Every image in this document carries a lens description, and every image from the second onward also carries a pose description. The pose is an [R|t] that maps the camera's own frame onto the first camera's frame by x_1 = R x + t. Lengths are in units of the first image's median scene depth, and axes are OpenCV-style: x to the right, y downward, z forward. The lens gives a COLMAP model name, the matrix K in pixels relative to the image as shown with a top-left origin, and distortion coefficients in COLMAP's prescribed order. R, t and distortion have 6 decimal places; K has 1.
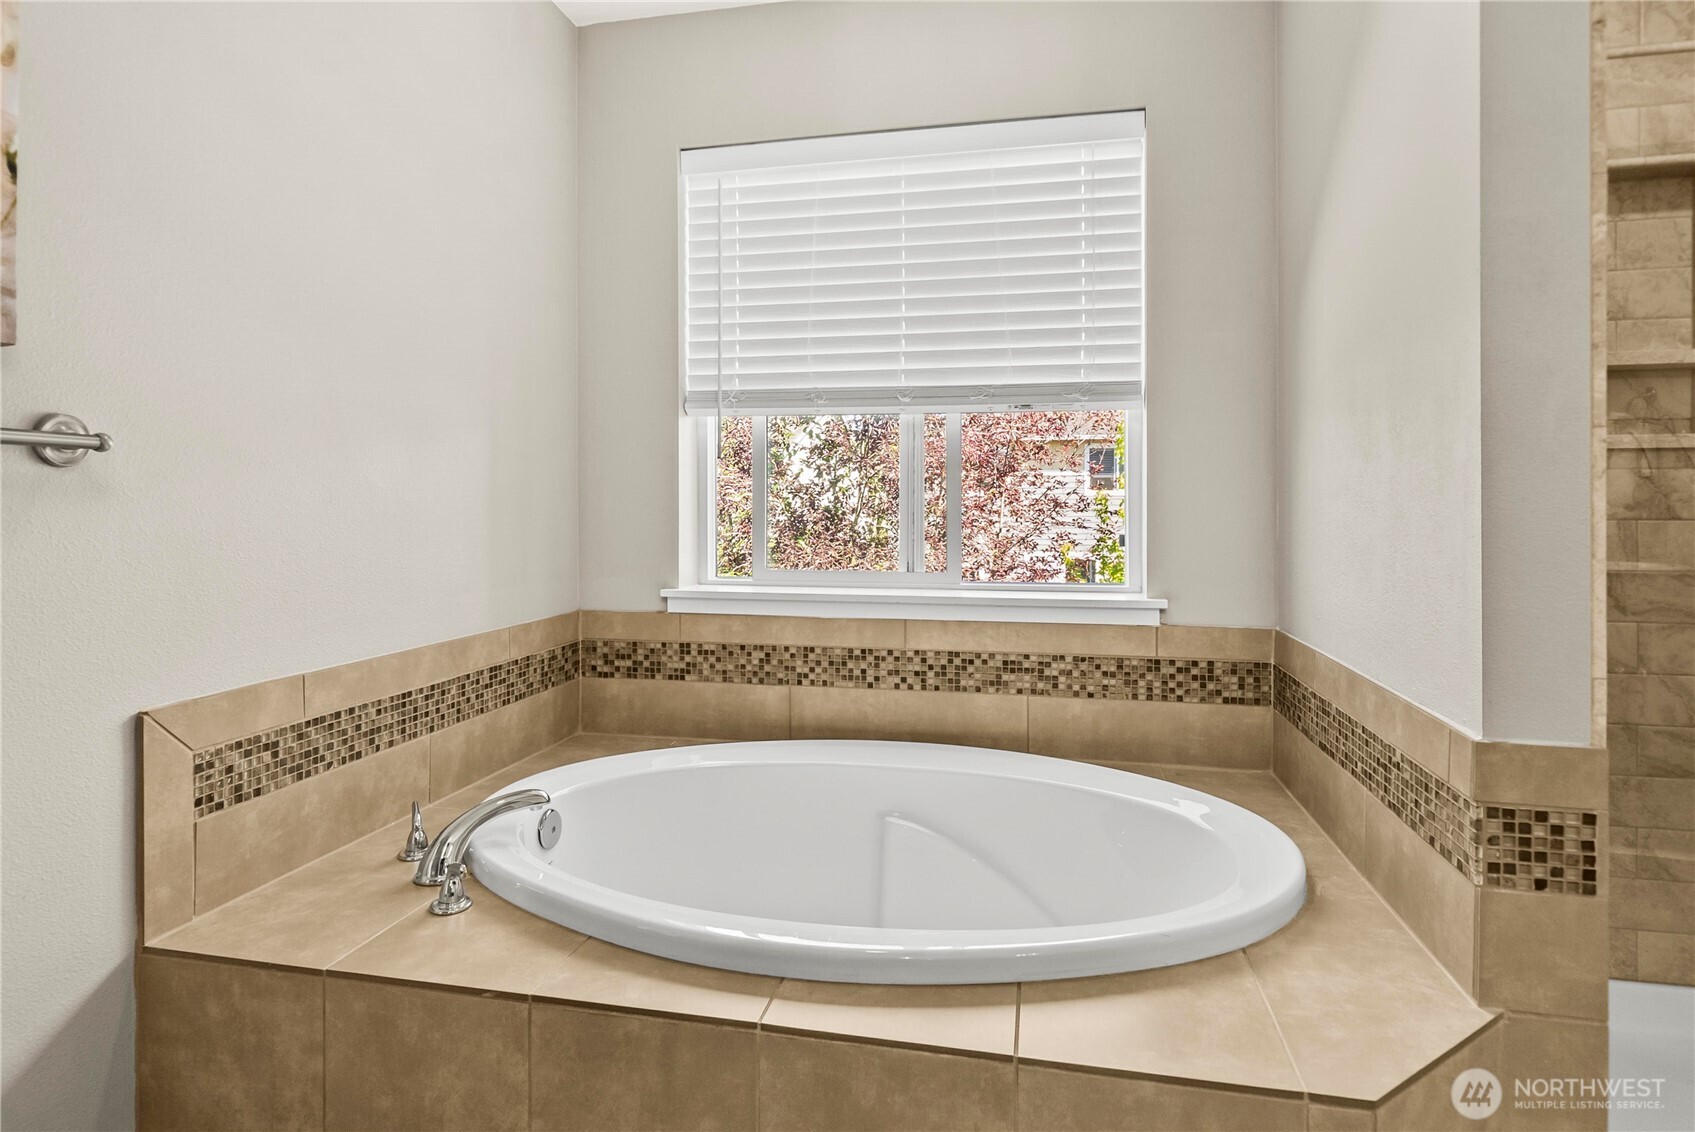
lens RADIAL K [[899.4, 0, 849.5], [0, 899.4, 504.4], [0, 0, 1]] dist [-0.001585, -0.000508]
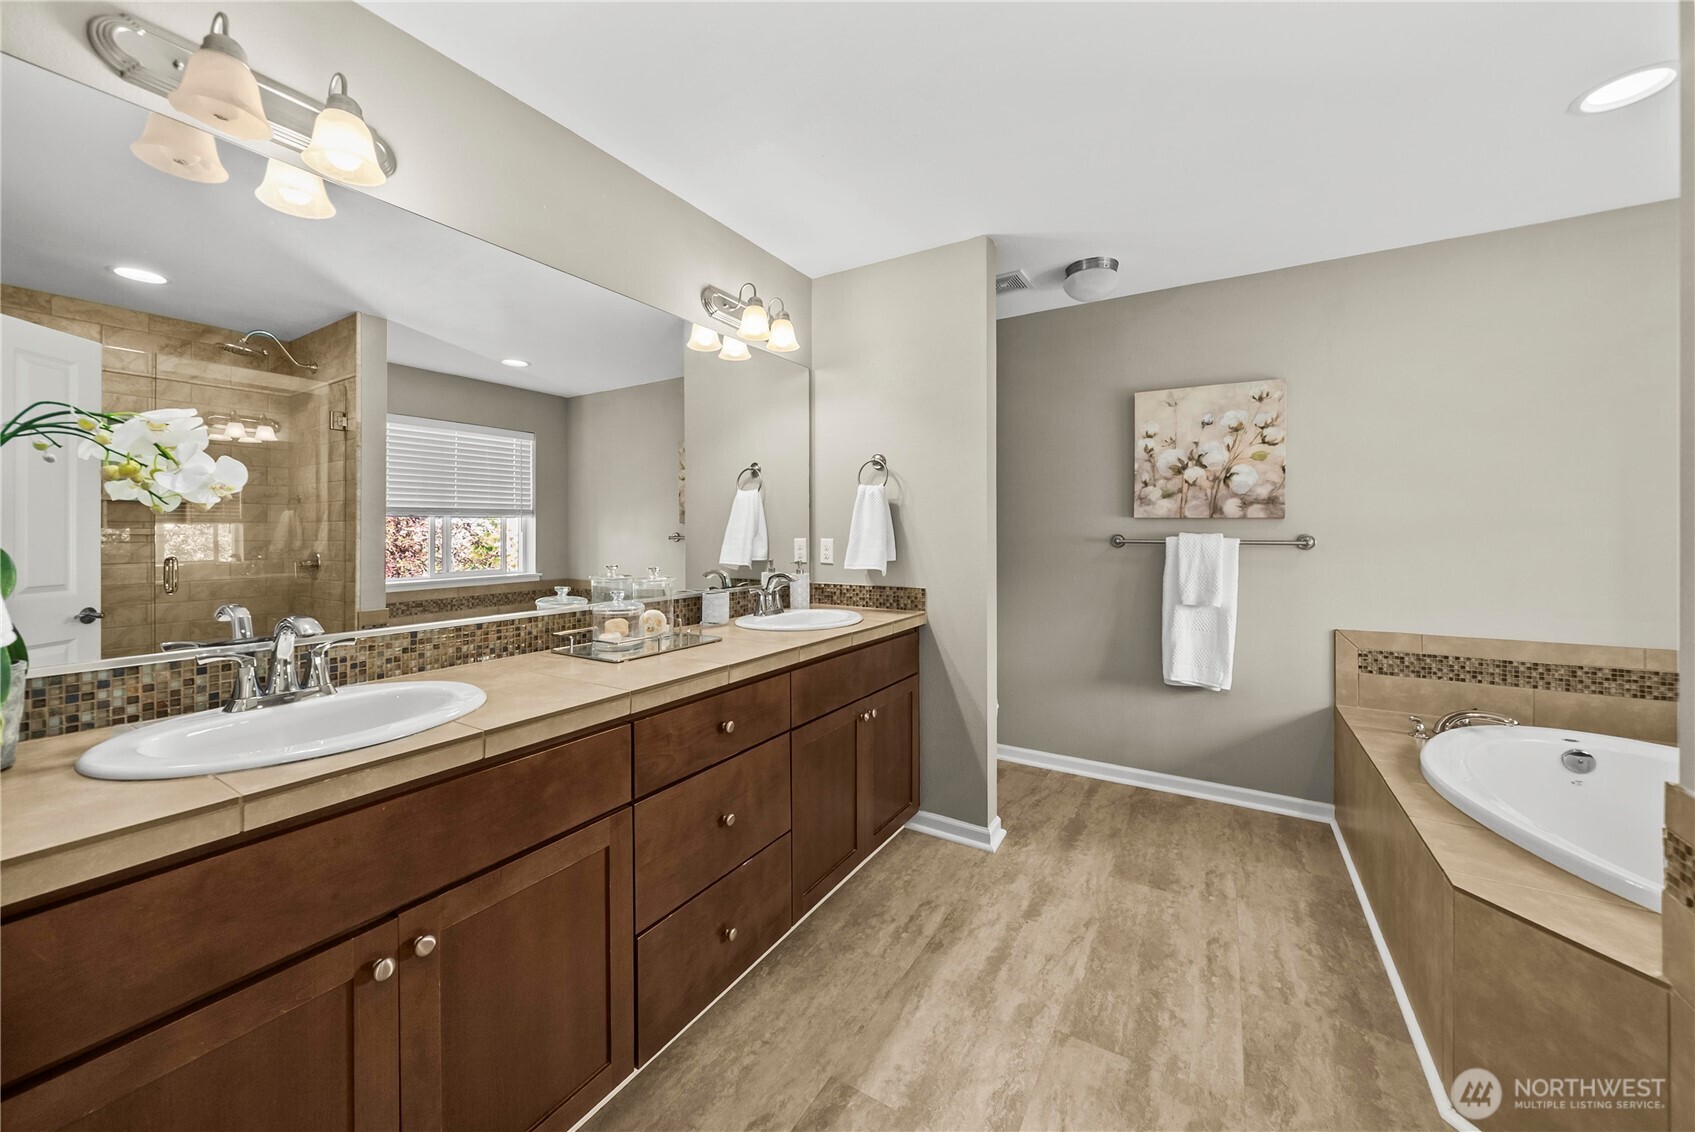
lens RADIAL K [[604.3, 0, 847.7], [0, 604.3, 533.8], [0, 0, 1]] dist [-0.003920, -0.000157]
pose [[-0.335983, 0.001076, -0.941868, 1.271419], [0.000739, 0.999999, 0.000879, -0.072081], [0.941868, -0.000401, -0.335983, 0.091507]]
